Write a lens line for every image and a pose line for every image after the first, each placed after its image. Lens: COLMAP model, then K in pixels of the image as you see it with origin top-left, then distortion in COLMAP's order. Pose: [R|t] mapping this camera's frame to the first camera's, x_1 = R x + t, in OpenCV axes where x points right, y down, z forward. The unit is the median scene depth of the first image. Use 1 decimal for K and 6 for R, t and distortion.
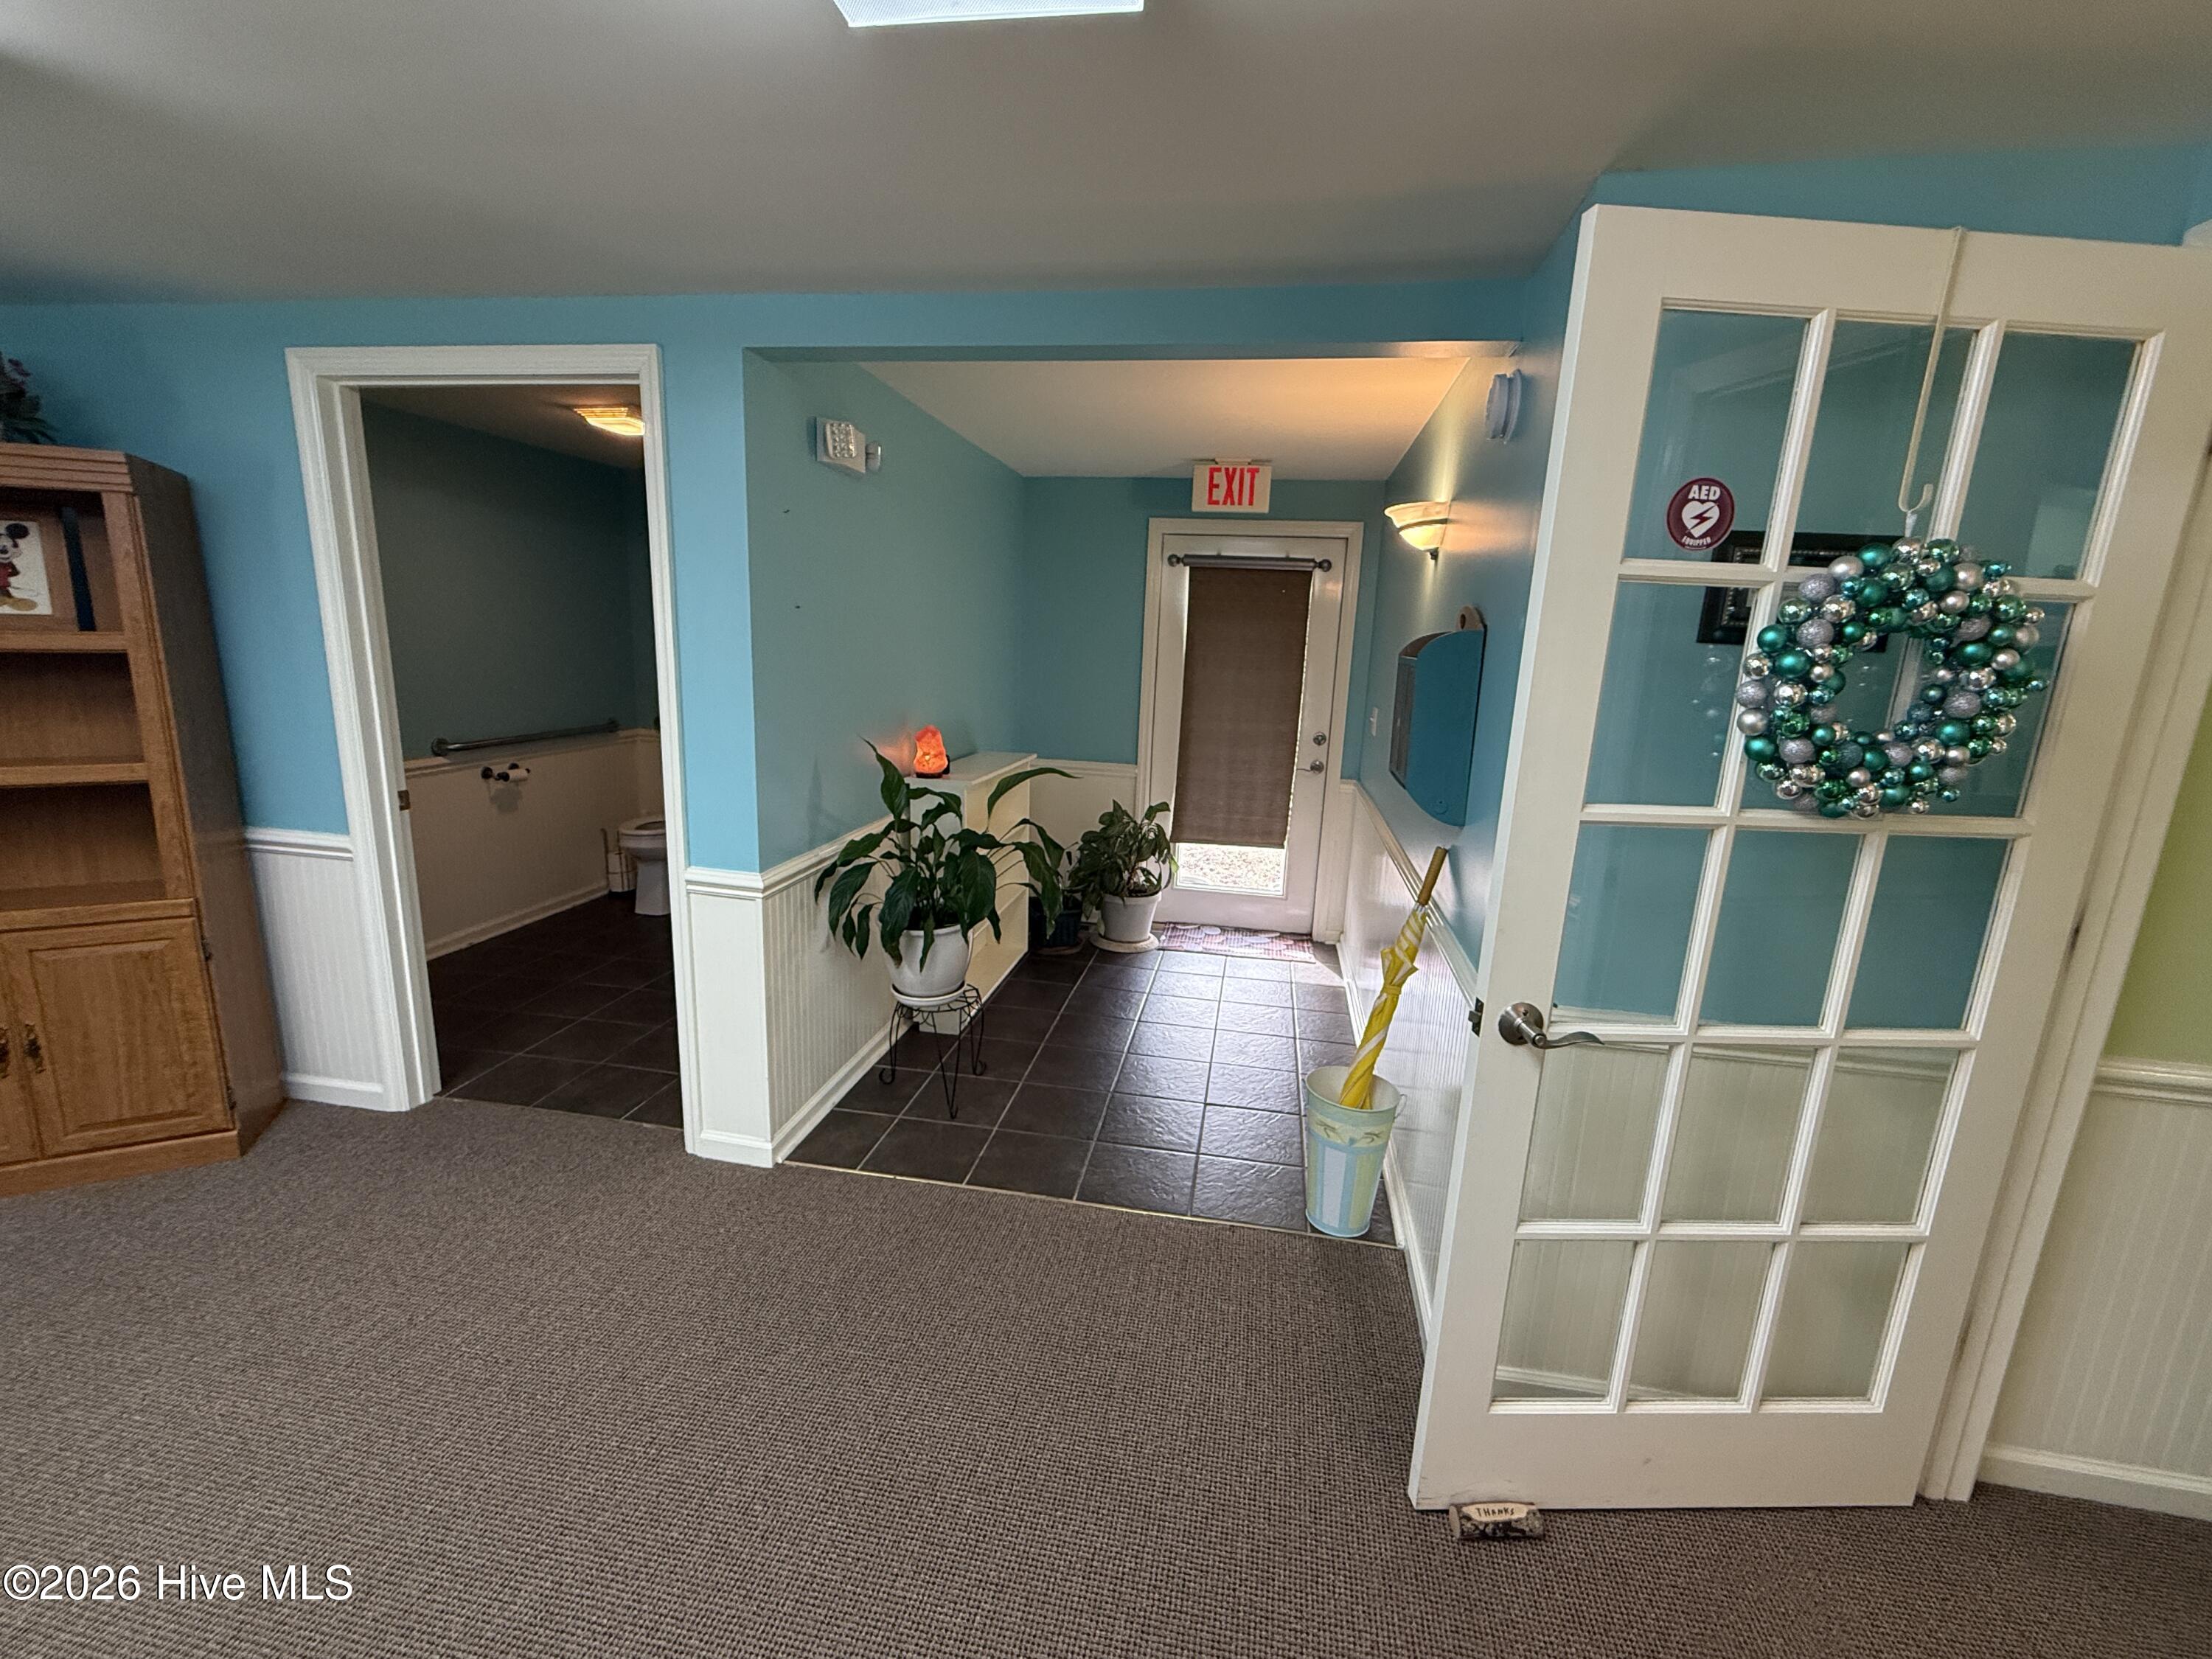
lens RADIAL K [[931.9, 0, 1110.8], [0, 931.9, 833.8], [0, 0, 1]] dist [-0.002458, 0.000539]
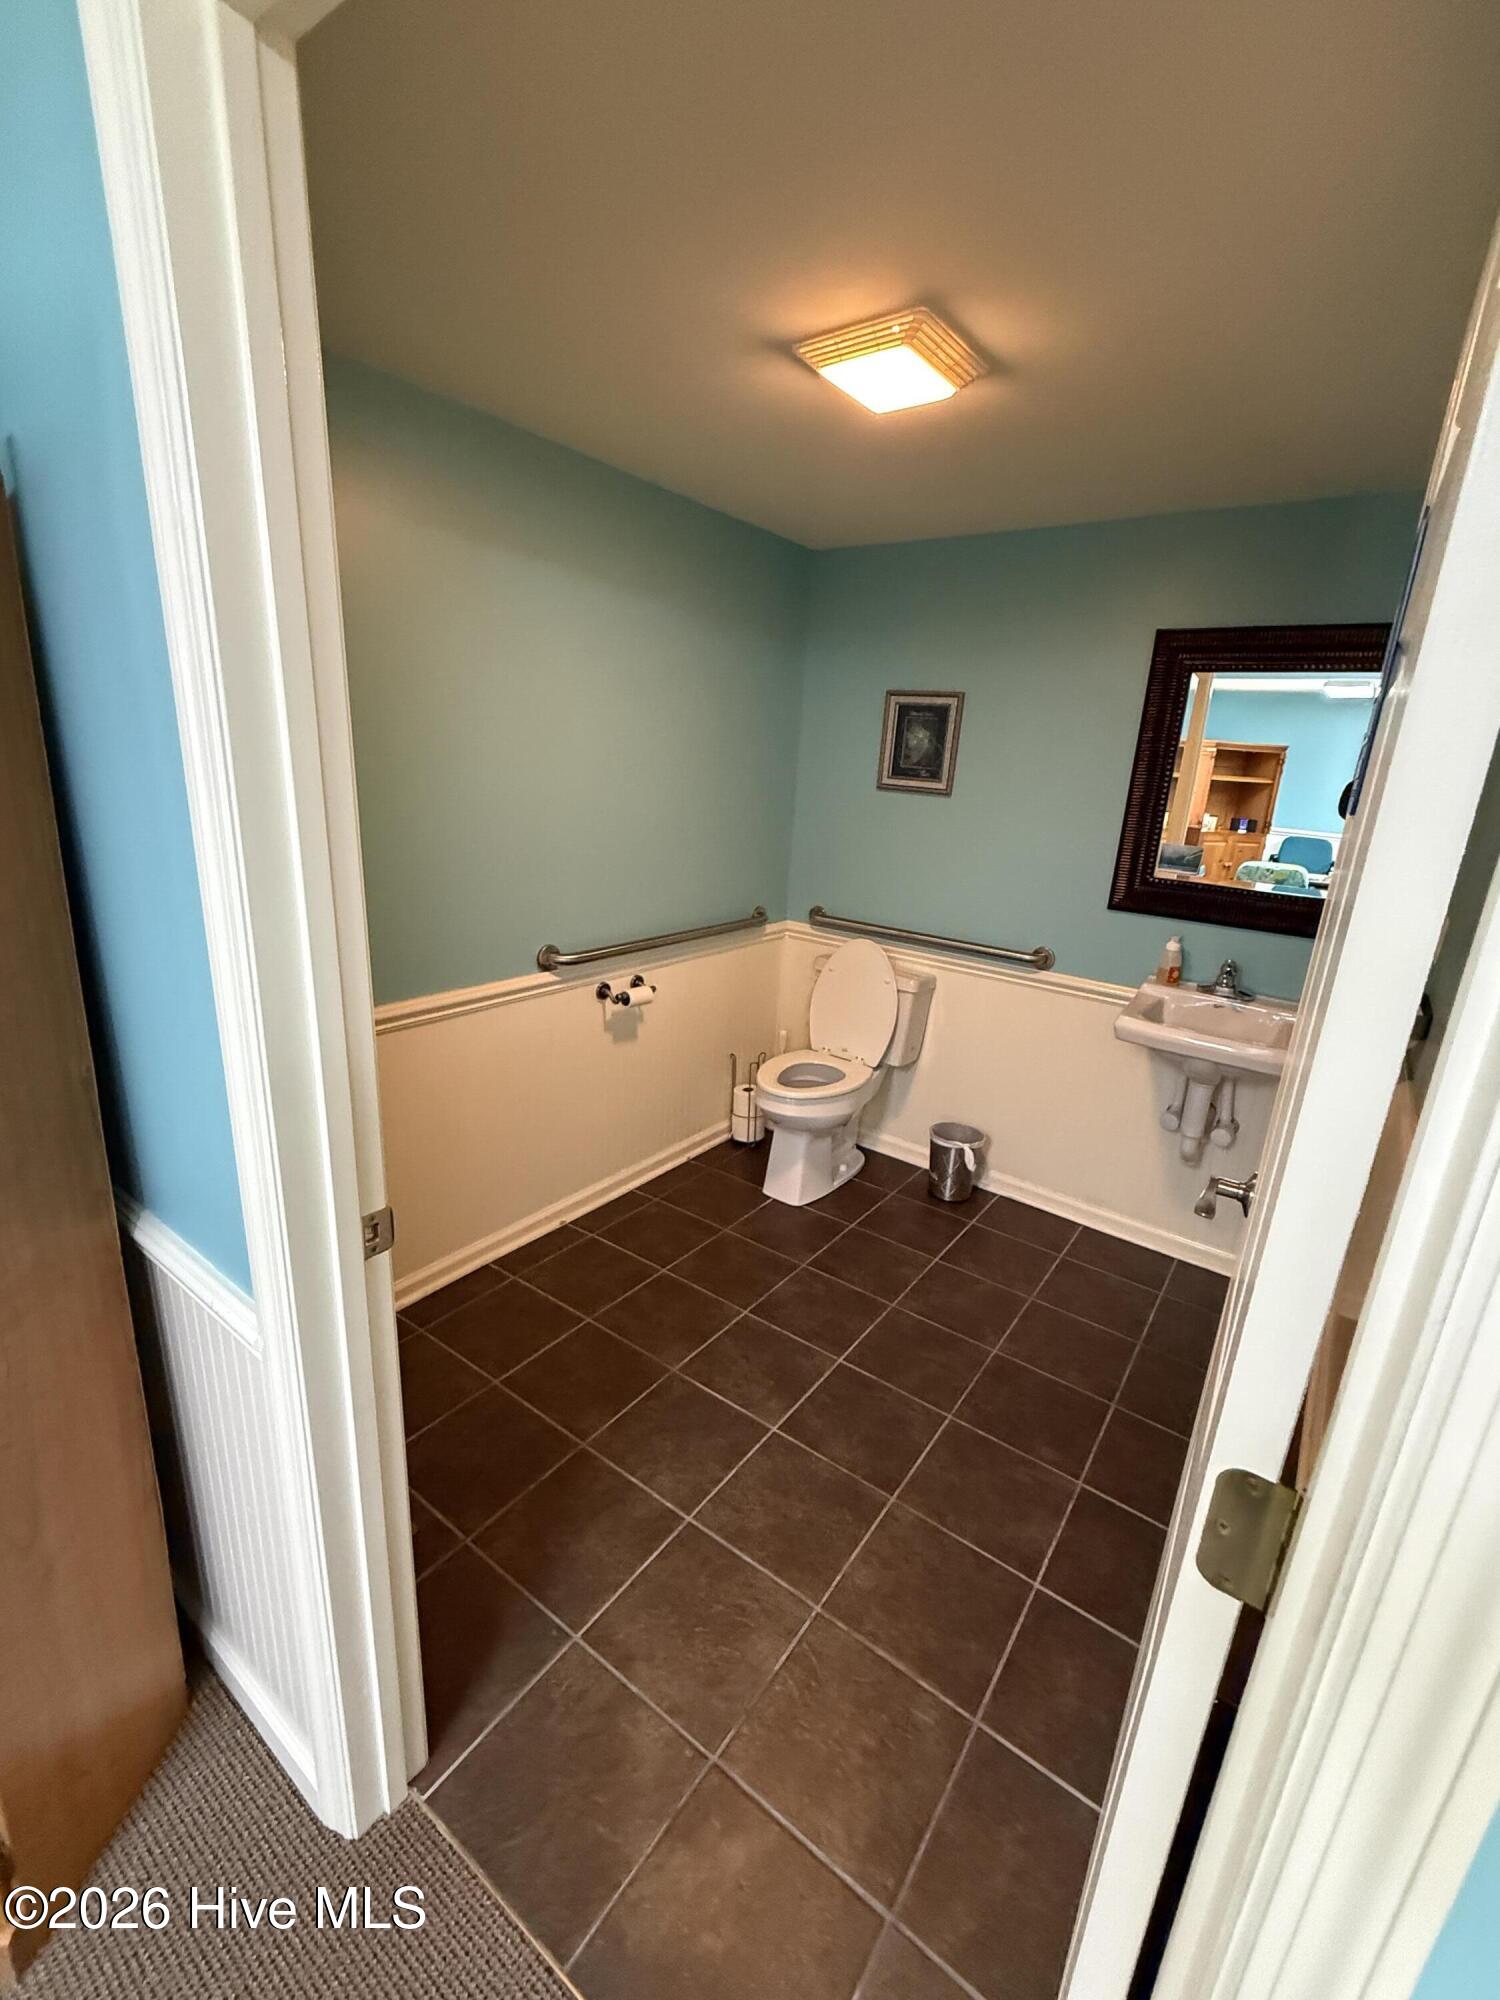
lens RADIAL K [[842.6, 0, 746.5], [0, 842.6, 1006.1], [0, 0, 1]] dist [-0.002458, 0.000539]
pose [[0.894058, 0.134204, -0.427376, -0.290351], [-0.110141, 0.990637, 0.080667, -0.114924], [0.434200, -0.025050, 0.900468, 0.458658]]
